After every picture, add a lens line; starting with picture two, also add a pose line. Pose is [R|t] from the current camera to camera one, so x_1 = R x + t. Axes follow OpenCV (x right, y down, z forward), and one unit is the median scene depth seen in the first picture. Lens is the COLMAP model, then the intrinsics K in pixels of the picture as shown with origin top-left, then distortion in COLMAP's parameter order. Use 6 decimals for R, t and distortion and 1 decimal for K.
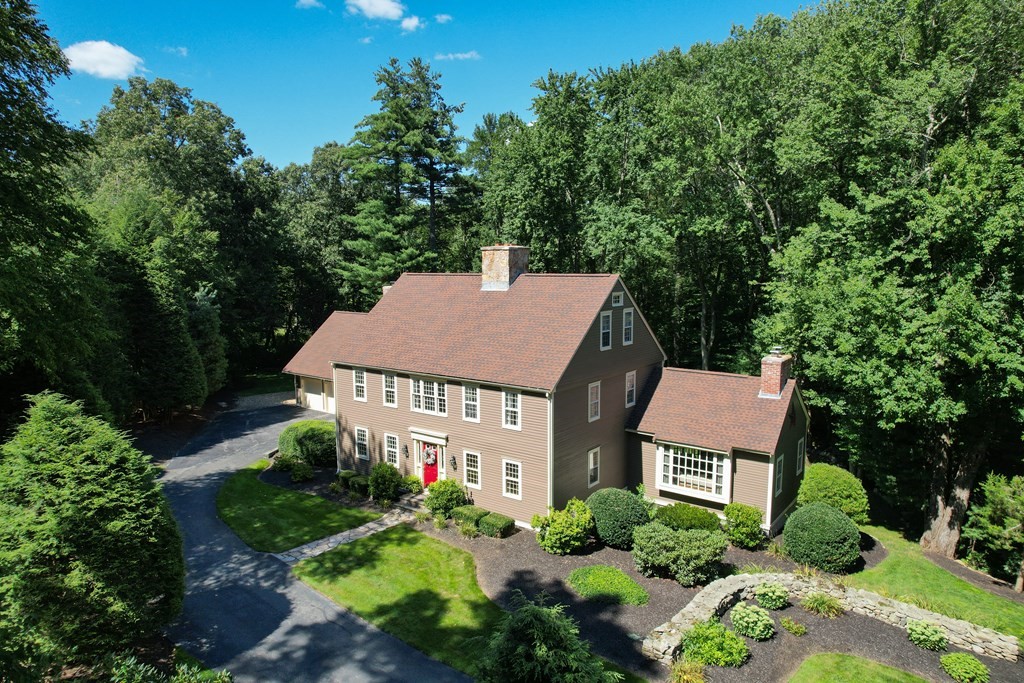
lens RADIAL K [[657.6, 0, 512.0], [0, 657.6, 341.5], [0, 0, 1]] dist [-0.092272, 0.085457]
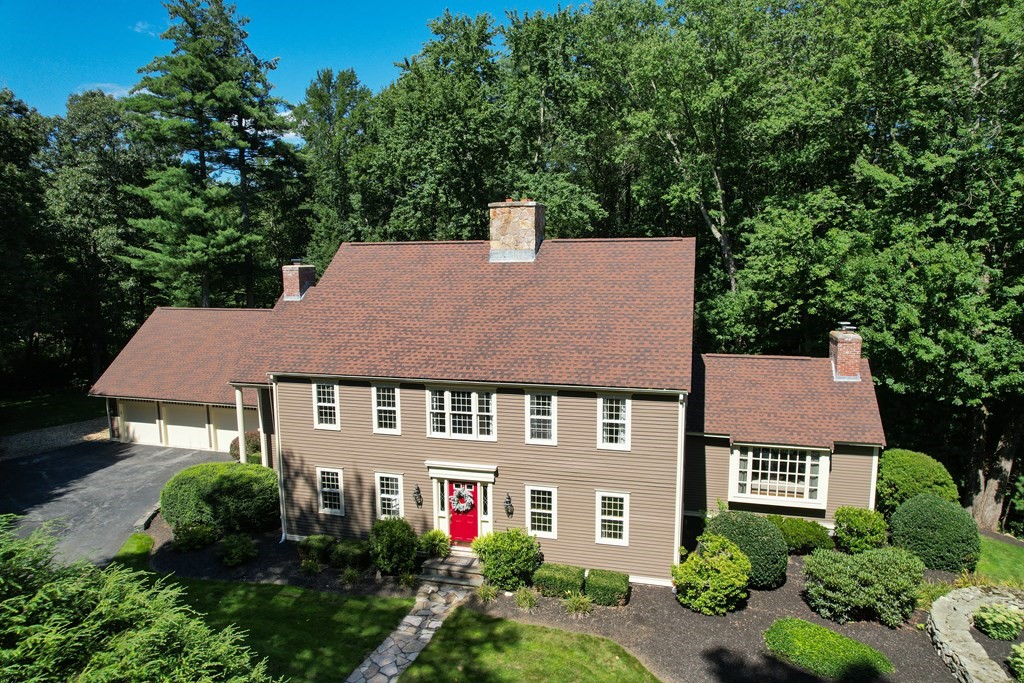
lens RADIAL K [[657.6, 0, 512.0], [0, 657.6, 341.5], [0, 0, 1]] dist [-0.092272, 0.085457]
pose [[0.929065, -0.046755, 0.366951, -0.317162], [0.045488, 0.998892, 0.012105, 0.002588], [-0.367110, 0.005446, 0.930162, 0.333940]]
